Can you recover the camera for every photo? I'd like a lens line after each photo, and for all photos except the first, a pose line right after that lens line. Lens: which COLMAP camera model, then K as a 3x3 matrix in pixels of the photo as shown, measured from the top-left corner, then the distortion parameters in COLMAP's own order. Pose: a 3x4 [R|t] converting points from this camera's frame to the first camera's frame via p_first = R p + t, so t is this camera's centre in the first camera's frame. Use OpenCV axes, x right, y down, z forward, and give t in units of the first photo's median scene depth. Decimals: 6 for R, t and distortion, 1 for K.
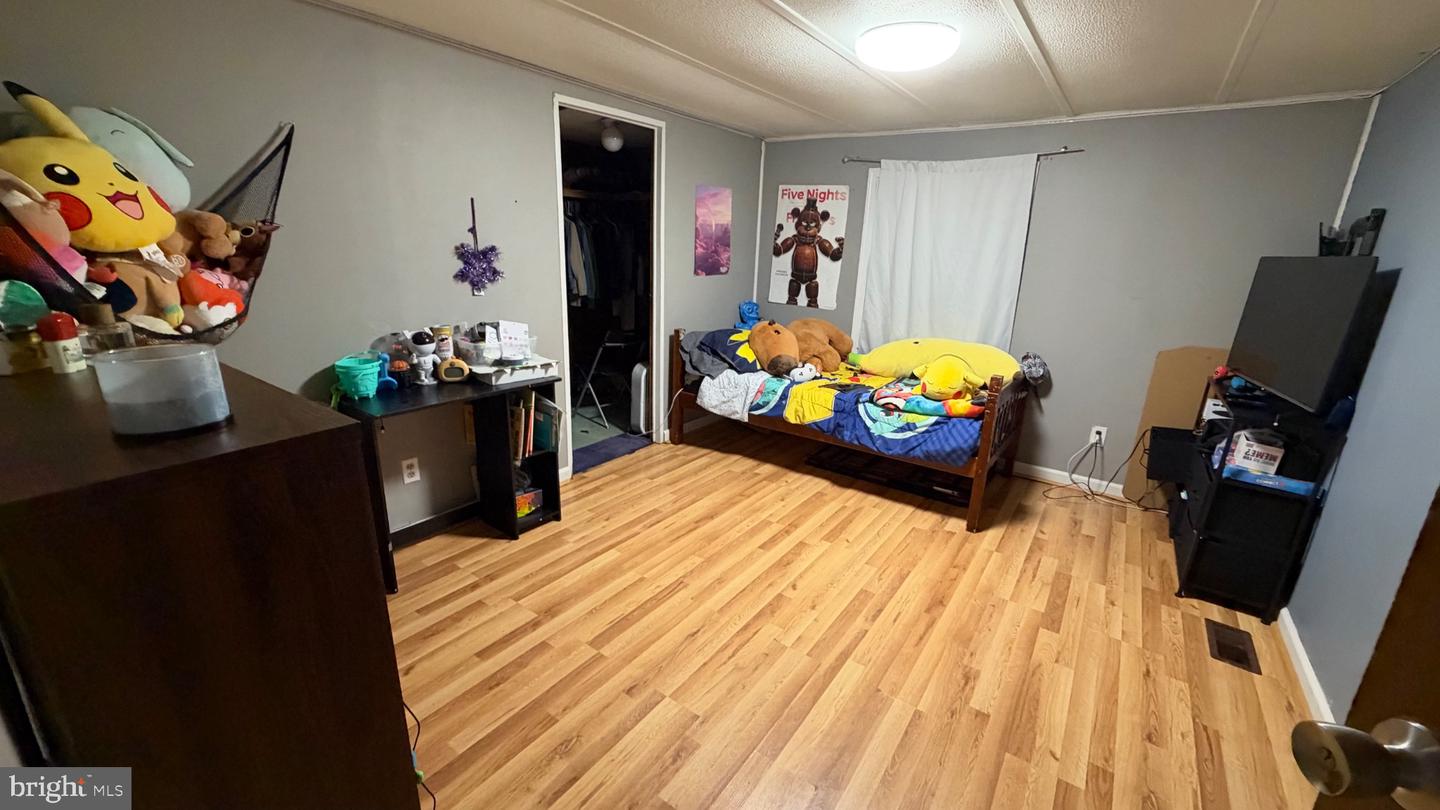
lens RADIAL K [[574.7, 0, 717.5], [0, 574.7, 404.5], [0, 0, 1]] dist [0.002376, -0.000360]
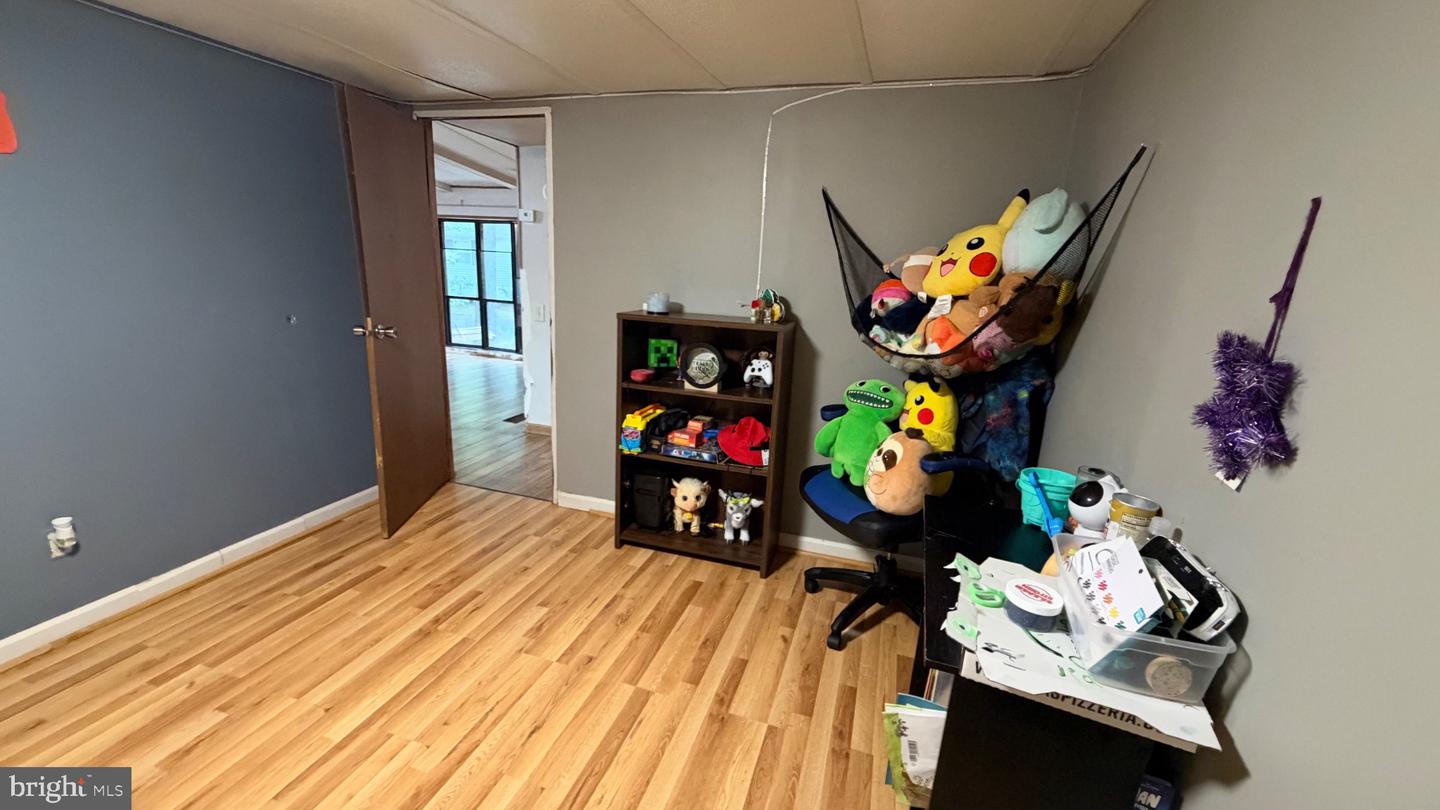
lens RADIAL K [[574.7, 0, 713.6], [0, 574.7, 408.2], [0, 0, 1]] dist [0.002376, -0.000360]
pose [[-0.950025, 0.000284, -0.312173, -0.028669], [-0.158599, 0.860889, 0.483442, -0.469615], [0.268883, 0.508793, -0.817821, 1.604503]]
